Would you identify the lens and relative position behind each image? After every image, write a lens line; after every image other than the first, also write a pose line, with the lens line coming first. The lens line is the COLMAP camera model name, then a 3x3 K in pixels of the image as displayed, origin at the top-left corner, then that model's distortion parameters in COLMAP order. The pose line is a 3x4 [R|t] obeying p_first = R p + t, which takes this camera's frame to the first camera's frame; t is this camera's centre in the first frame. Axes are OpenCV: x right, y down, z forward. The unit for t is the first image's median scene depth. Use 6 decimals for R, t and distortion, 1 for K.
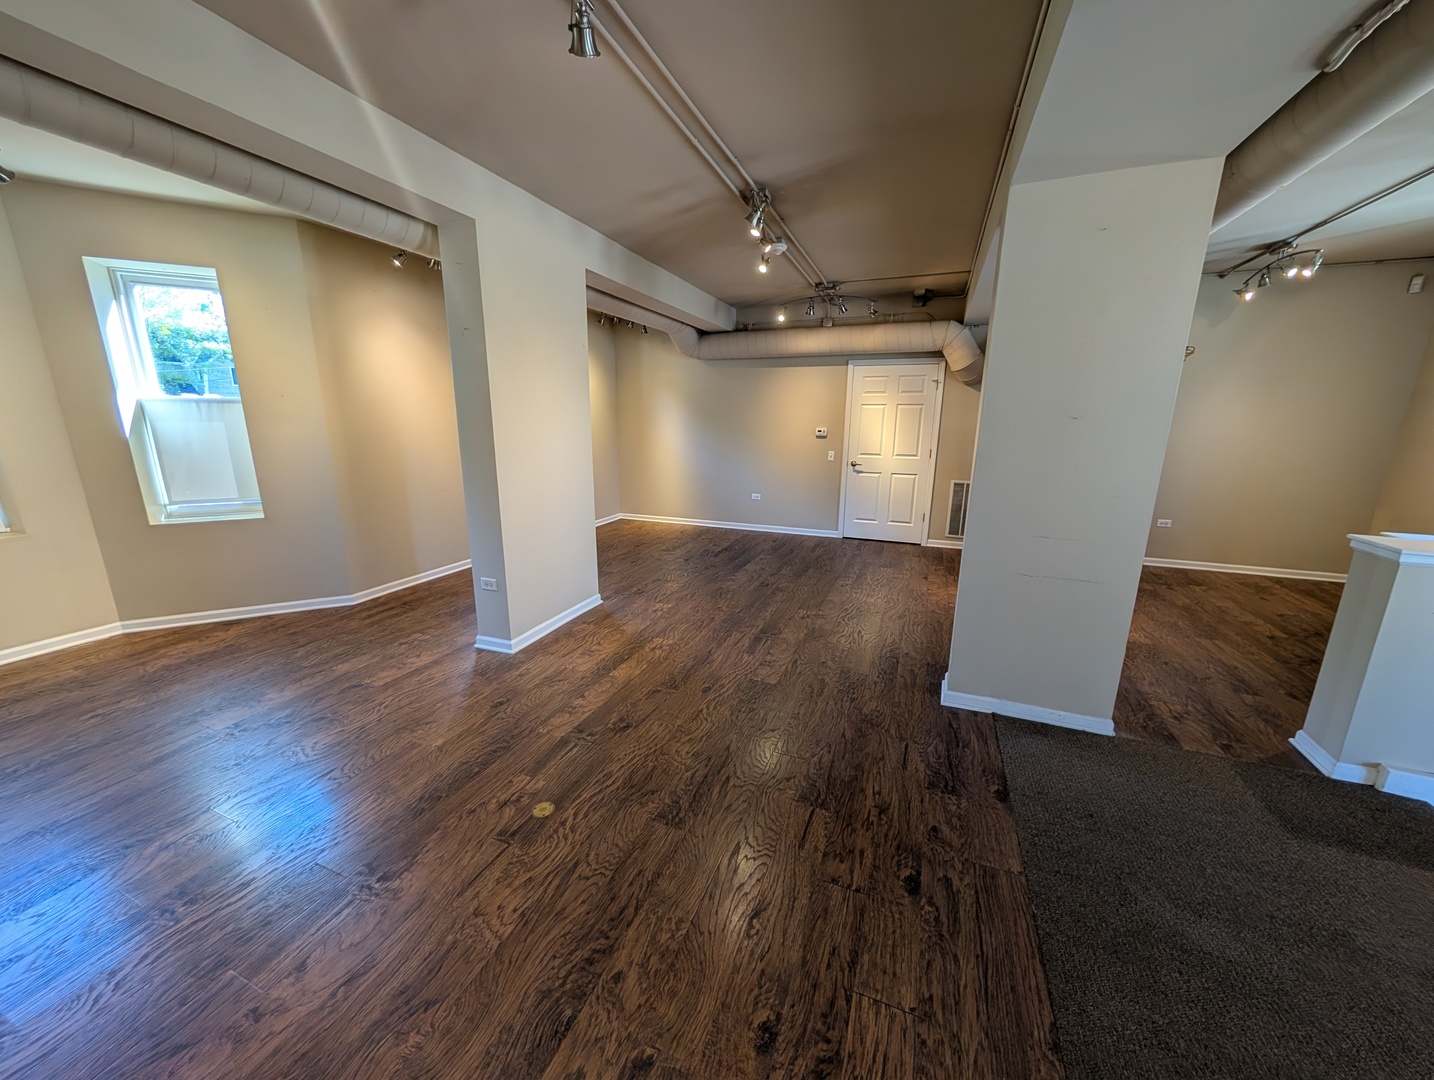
lens RADIAL K [[520.5, 0, 714.7], [0, 520.5, 540.0], [0, 0, 1]] dist [0.000289, 0.000102]
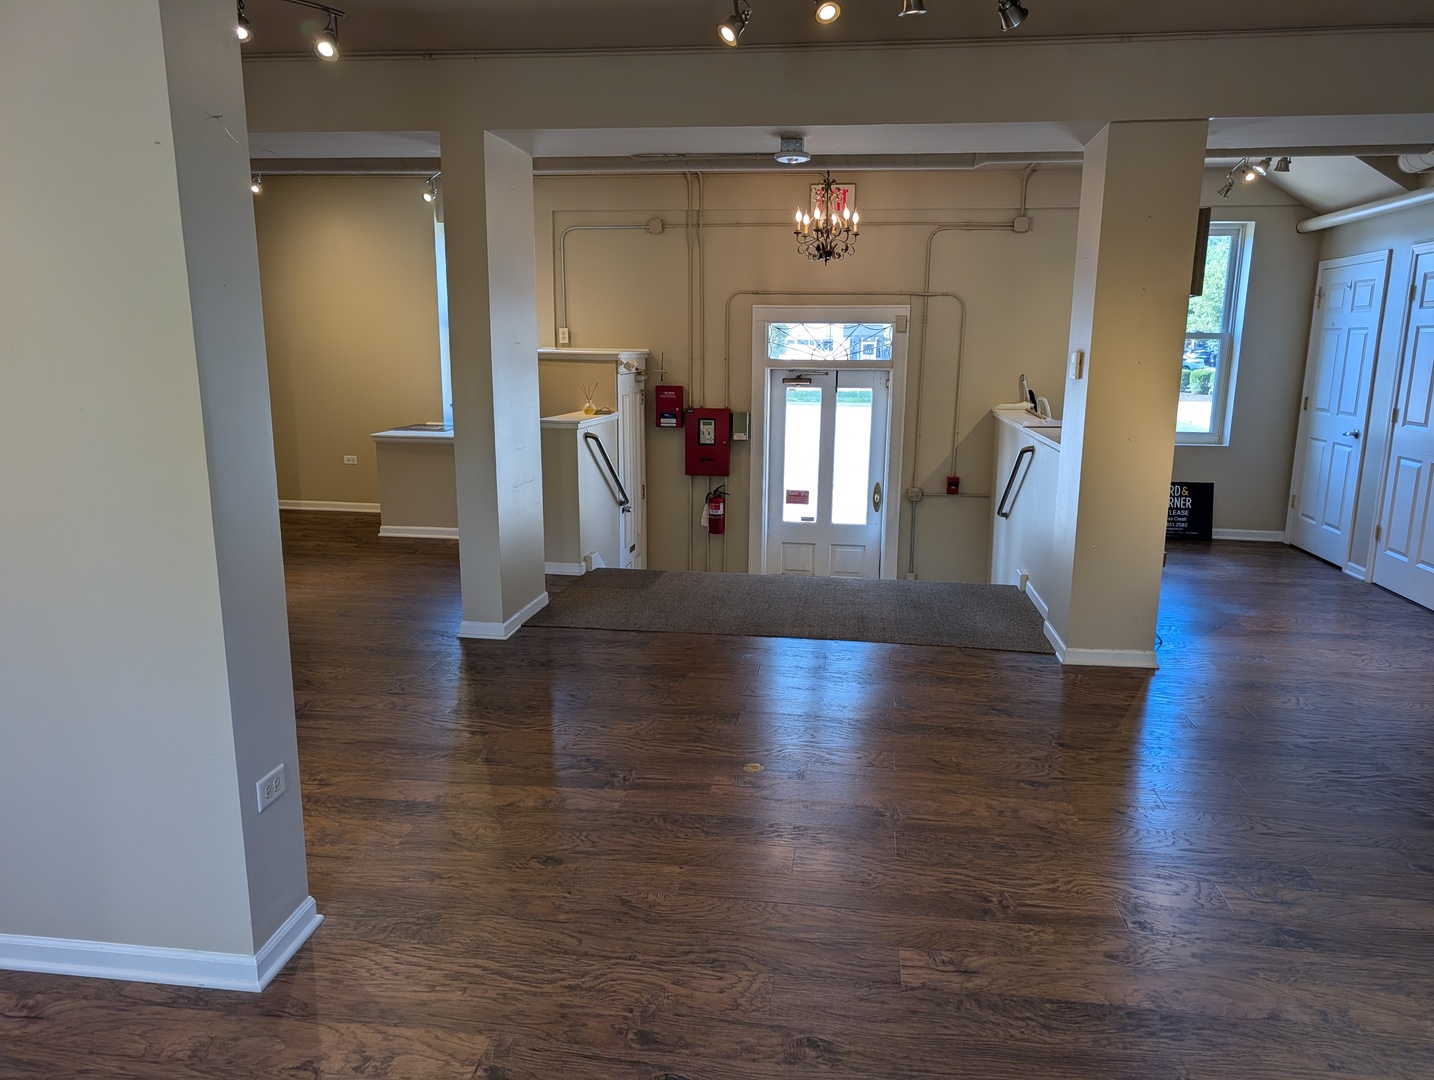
lens RADIAL K [[1035.4, 0, 723.1], [0, 1035.4, 549.2], [0, 0, 1]] dist [0.020779, -0.008537]
pose [[-0.250813, -0.199360, 0.947285, -1.096539], [0.211891, 0.943528, 0.254671, -0.185706], [-0.944561, 0.264596, -0.194406, 0.718785]]
